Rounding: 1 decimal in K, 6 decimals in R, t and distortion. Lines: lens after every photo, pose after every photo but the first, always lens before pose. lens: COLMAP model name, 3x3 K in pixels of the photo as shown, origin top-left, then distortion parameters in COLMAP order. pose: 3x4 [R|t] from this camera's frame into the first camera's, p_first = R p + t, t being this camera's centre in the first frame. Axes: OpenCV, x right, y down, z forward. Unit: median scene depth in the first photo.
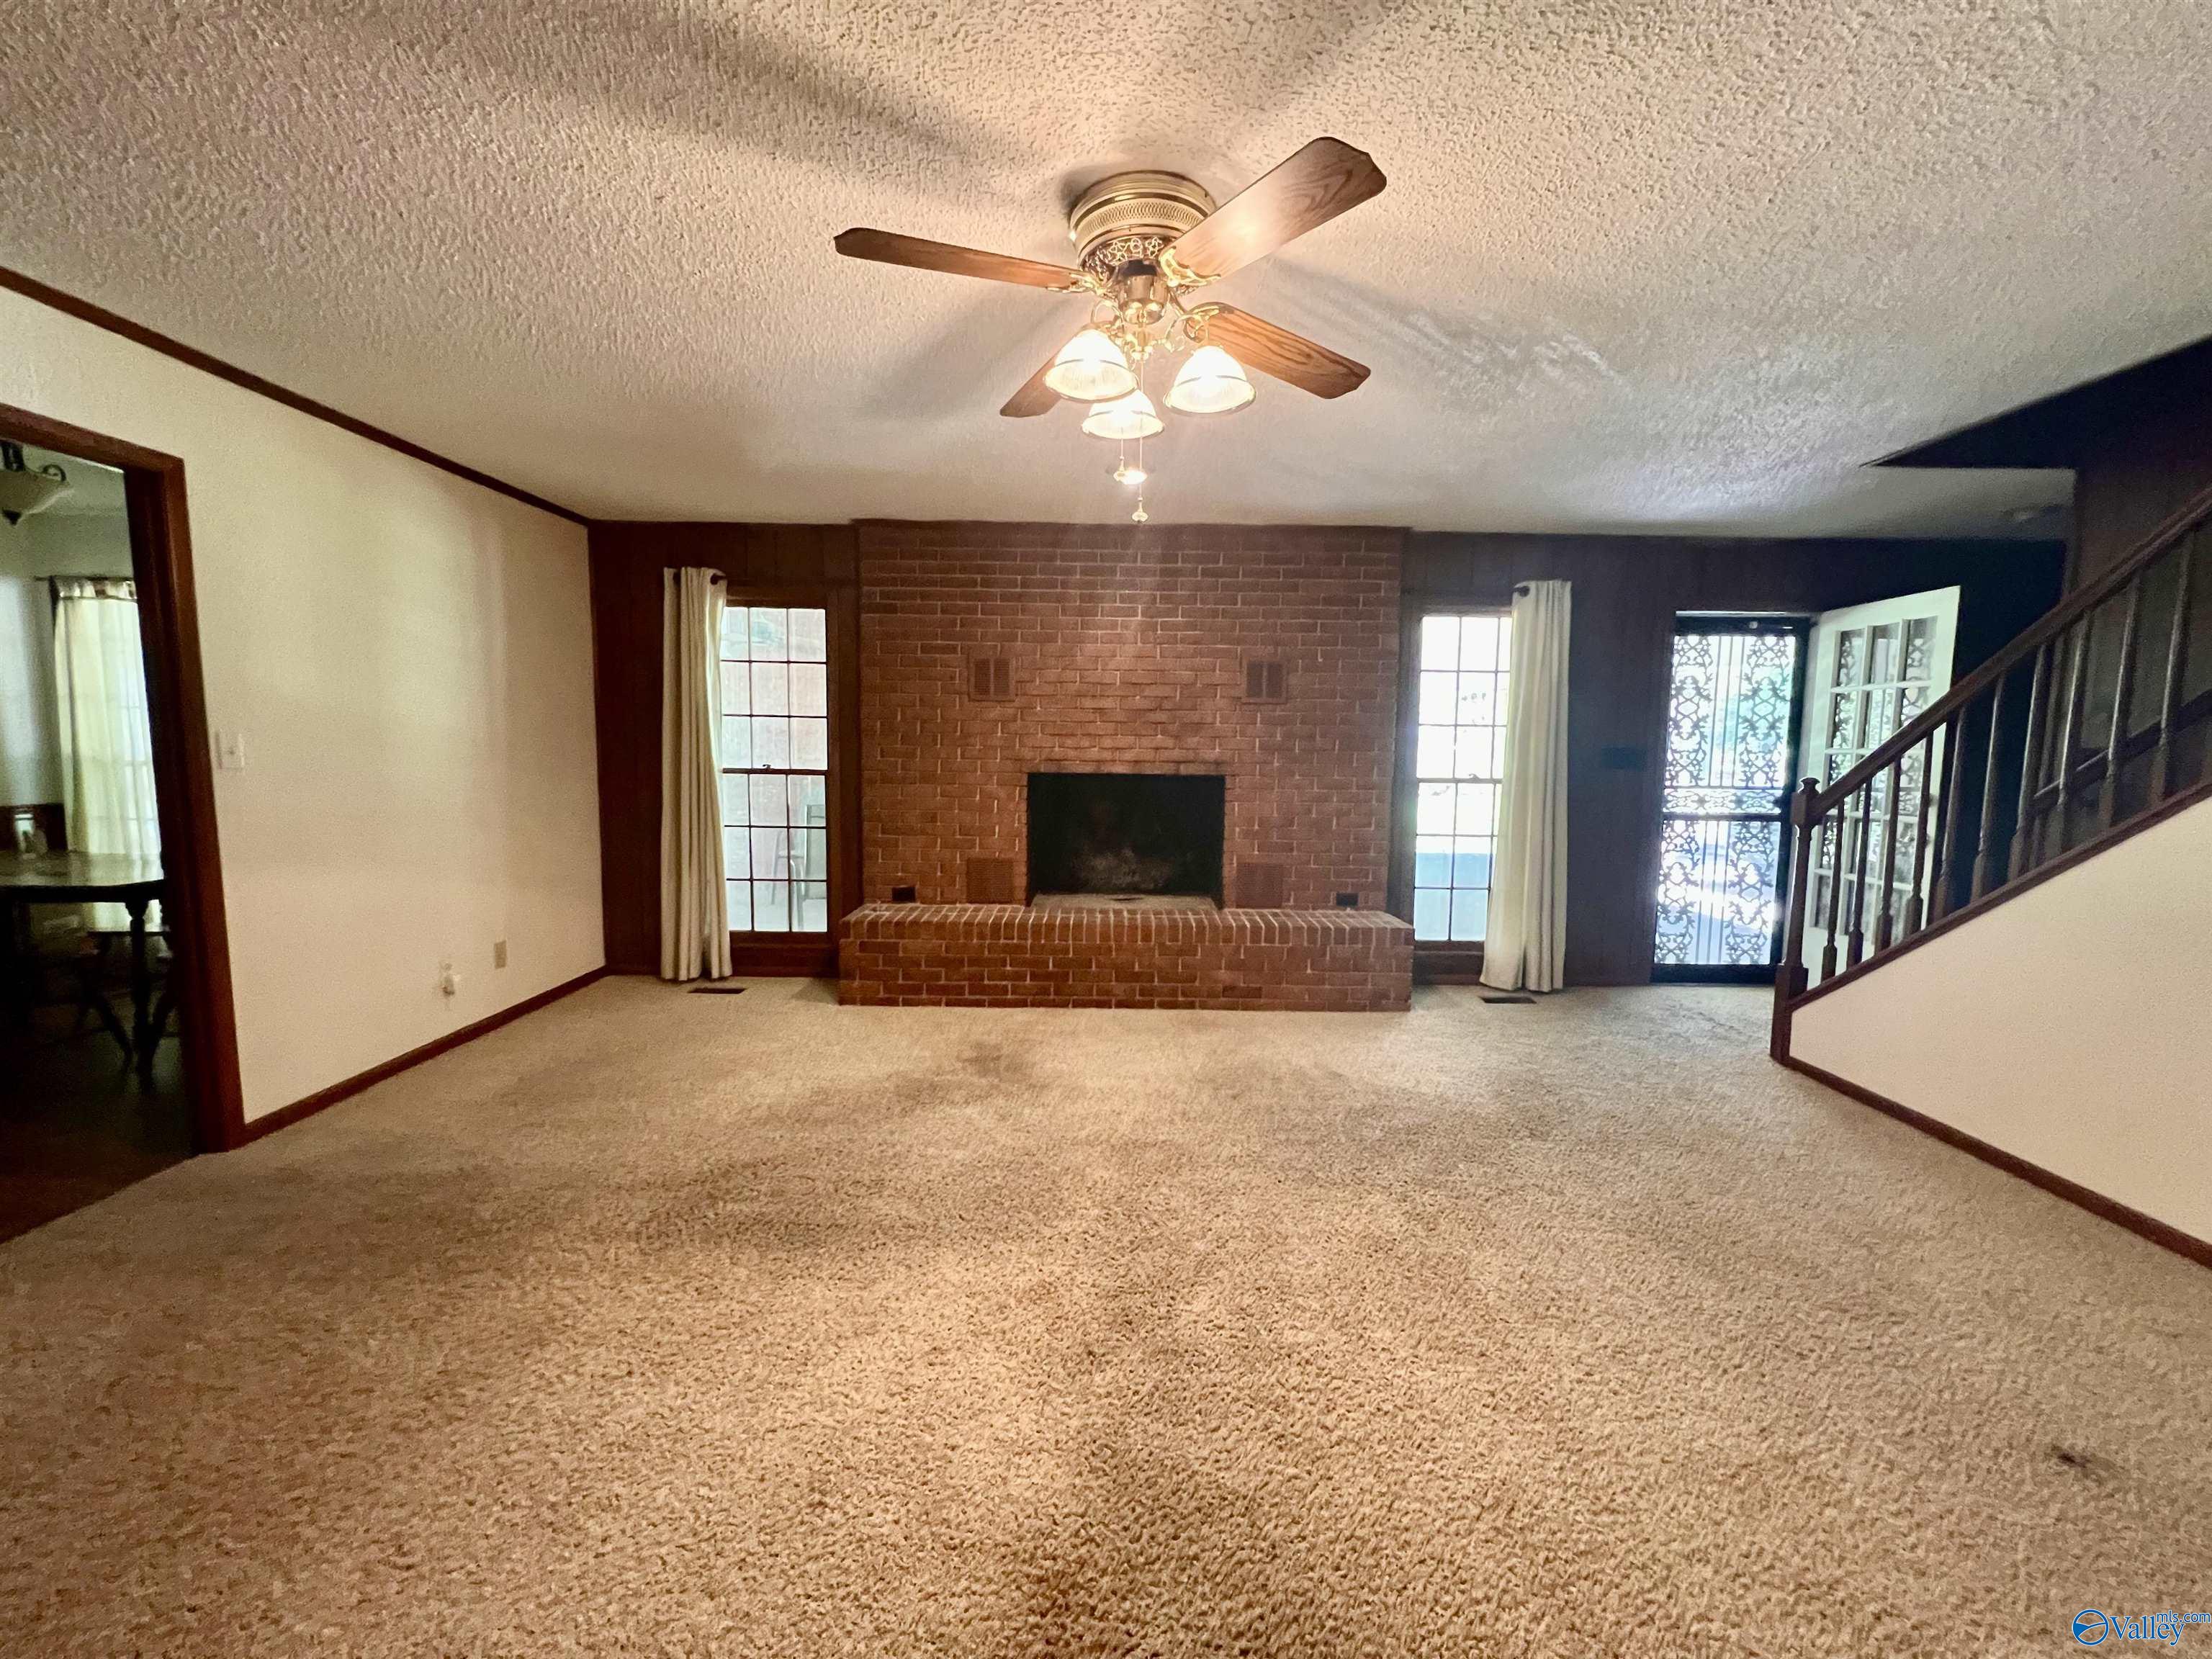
lens RADIAL K [[882.2, 0, 1108.9], [0, 882.2, 832.3], [0, 0, 1]] dist [0.000014, -0.000004]
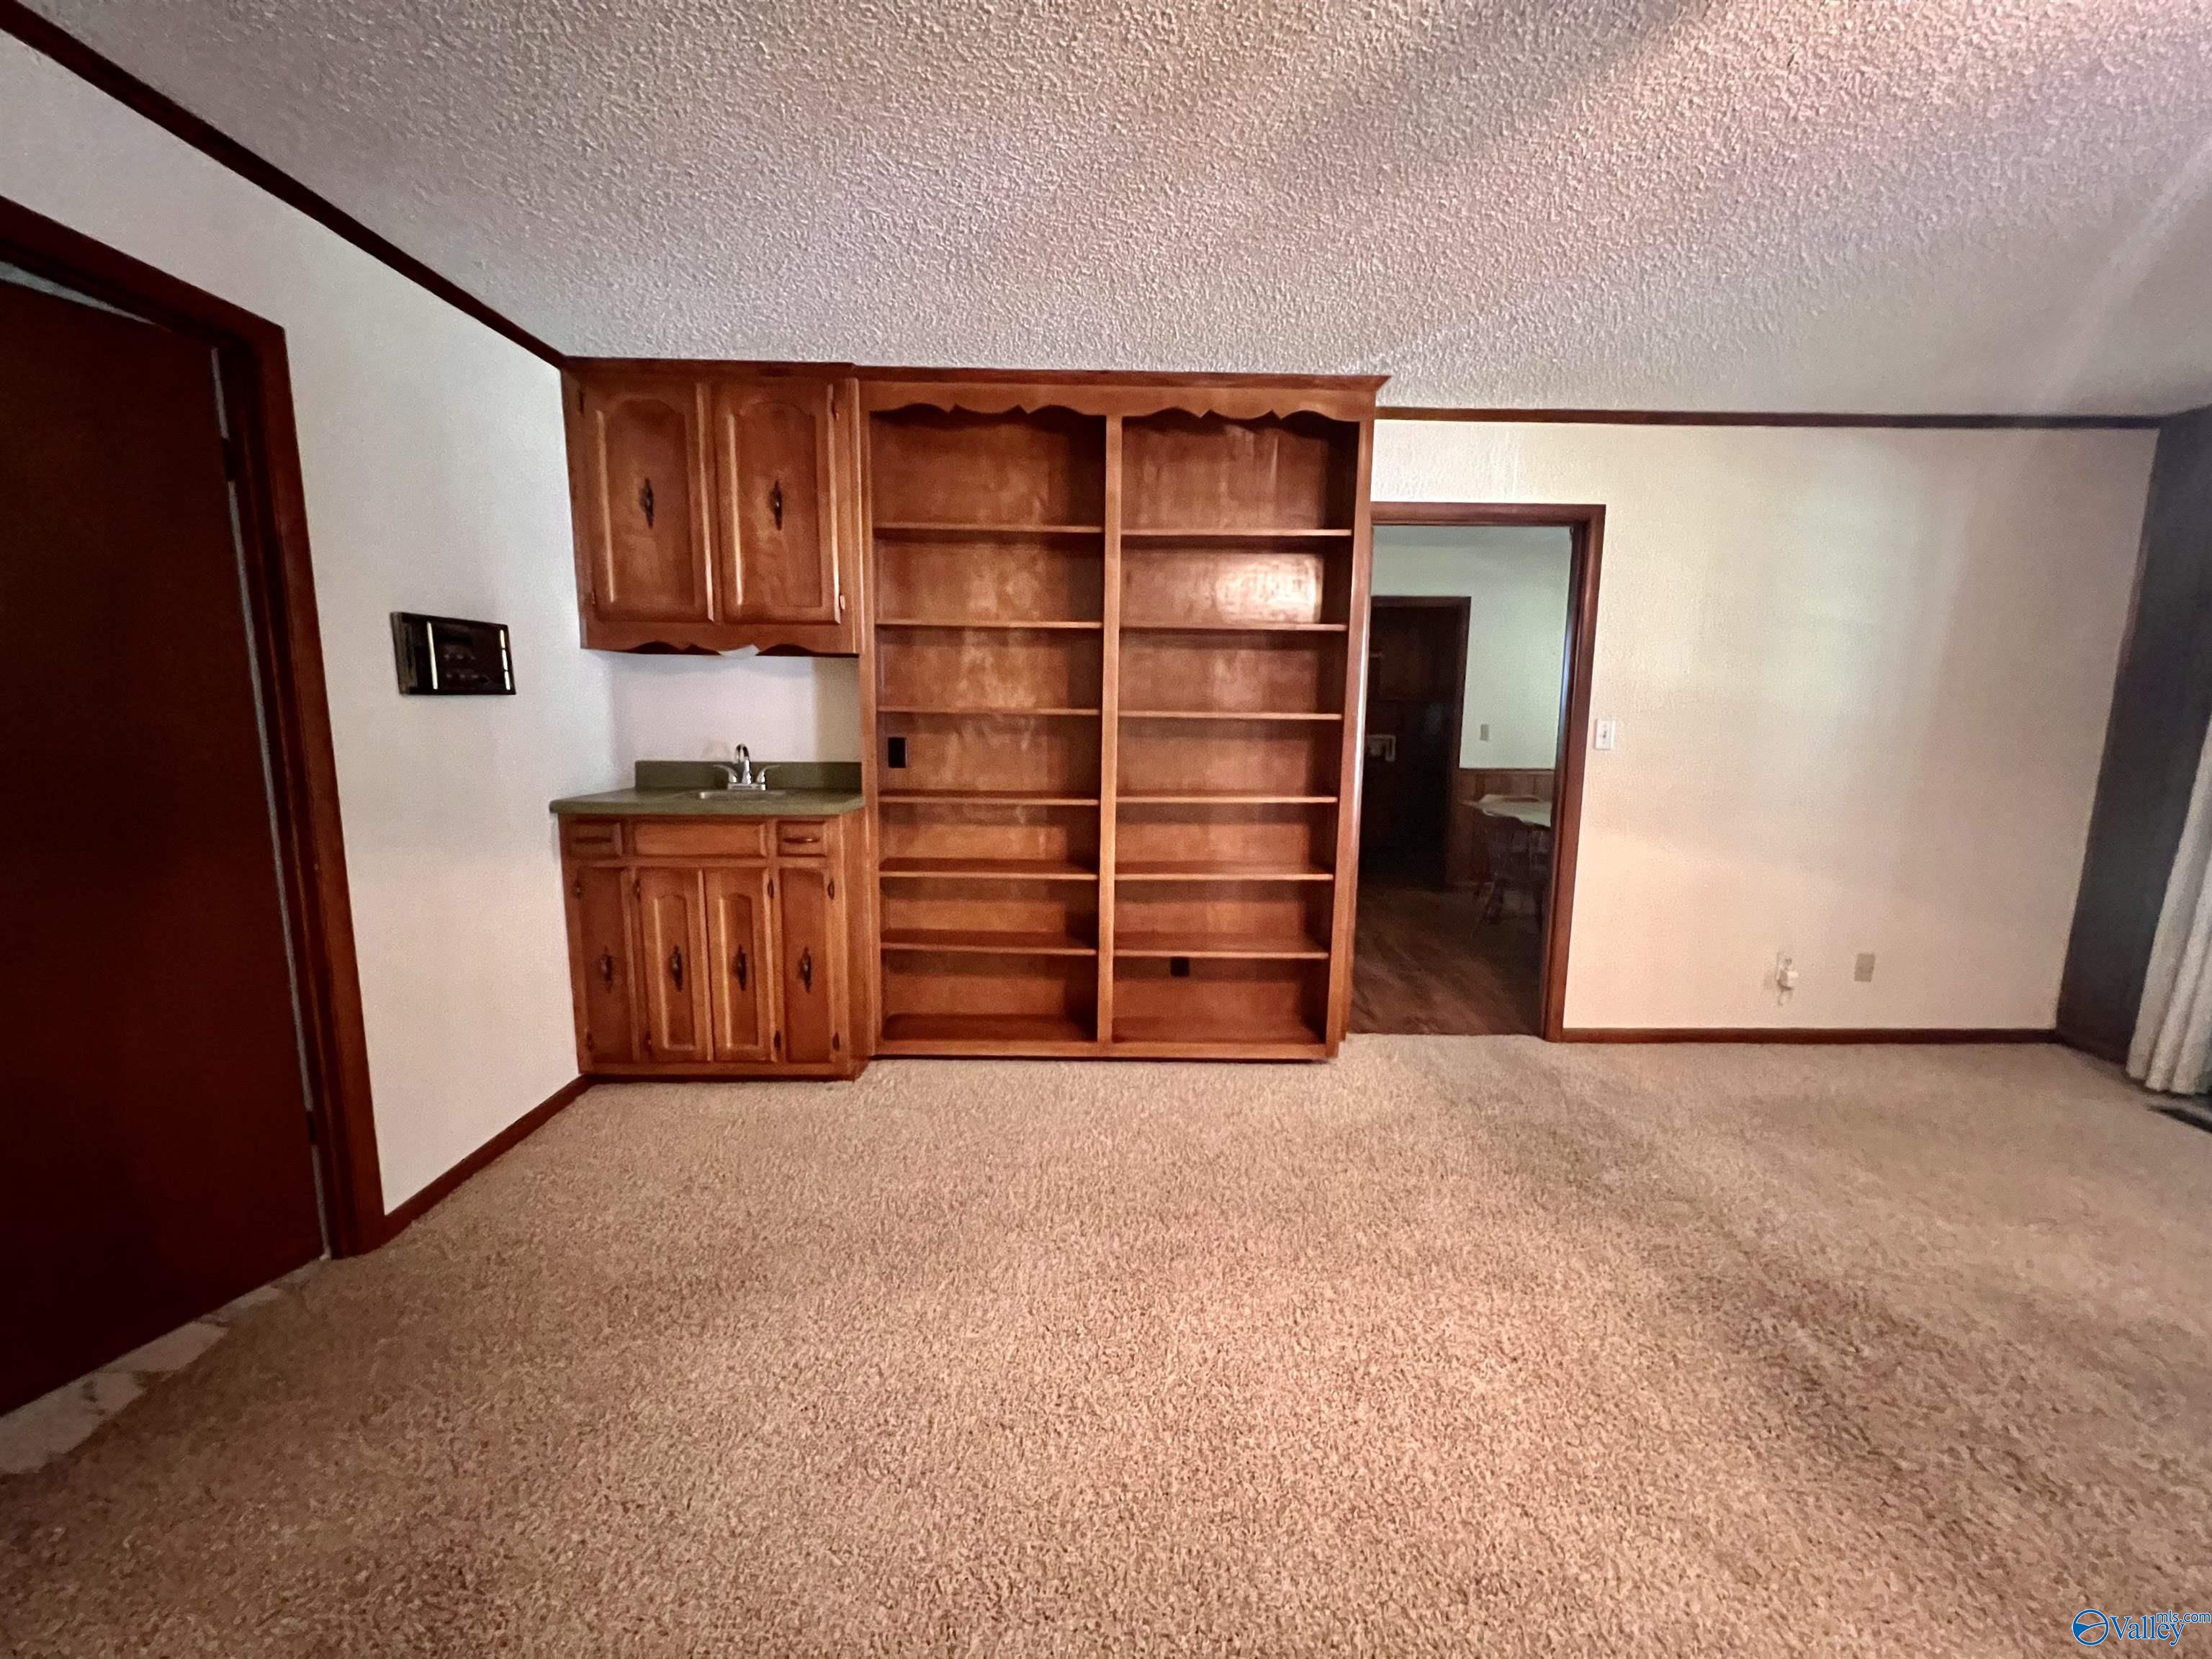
lens RADIAL K [[882.2, 0, 1108.8], [0, 882.2, 828.2], [0, 0, 1]] dist [0.000014, -0.000004]
pose [[0.008104, 0.125317, -0.992084, 0.249603], [-0.106584, 0.986573, 0.123750, -0.041978], [0.994271, 0.104738, 0.021352, 0.294880]]
